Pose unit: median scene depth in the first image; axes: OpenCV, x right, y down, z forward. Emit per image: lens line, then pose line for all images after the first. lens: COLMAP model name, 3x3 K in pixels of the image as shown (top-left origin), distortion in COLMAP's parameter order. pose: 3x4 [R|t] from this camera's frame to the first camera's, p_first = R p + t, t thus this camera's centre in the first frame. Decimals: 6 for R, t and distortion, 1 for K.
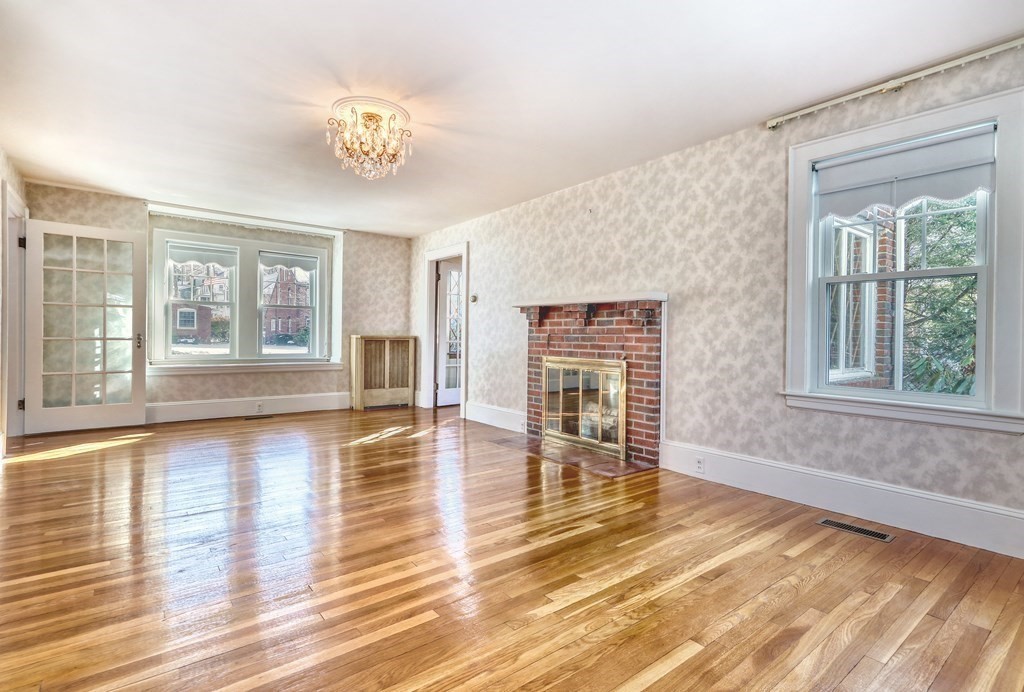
lens RADIAL K [[498.3, 0, 502.4], [0, 498.3, 343.9], [0, 0, 1]] dist [-0.001194, -0.000183]
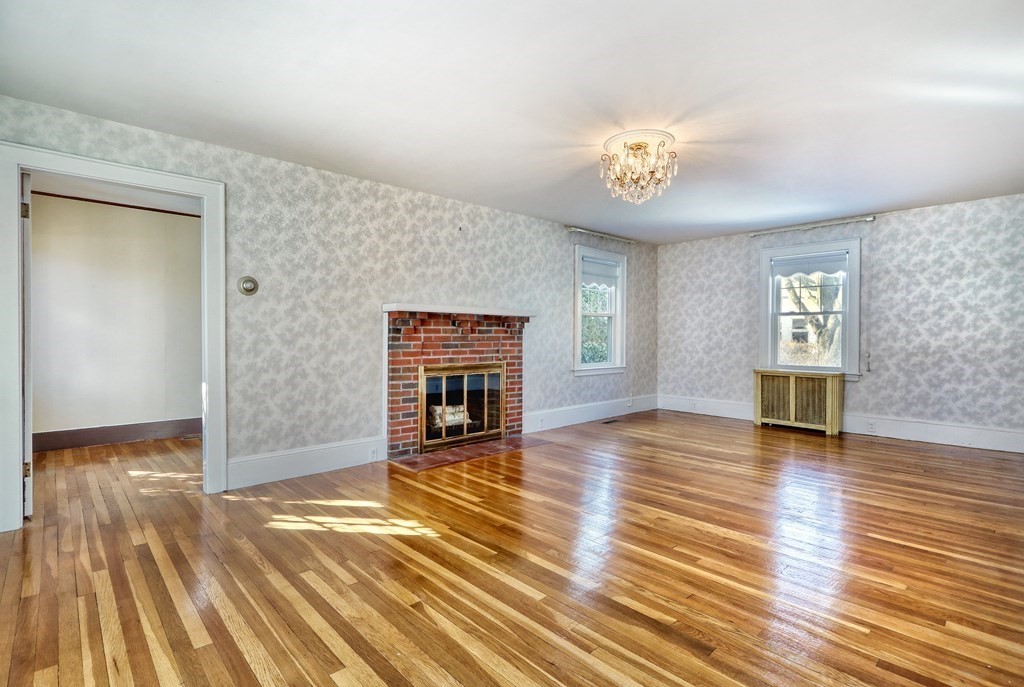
lens RADIAL K [[533.3, 0, 512.0], [0, 533.3, 343.5], [0, 0, 1]] dist [-0.001125, 0.000456]
pose [[-0.128180, -0.028026, 0.991355, -1.099705], [0.012626, 0.999473, 0.029888, -0.052317], [-0.991670, 0.016348, -0.127759, 1.131758]]
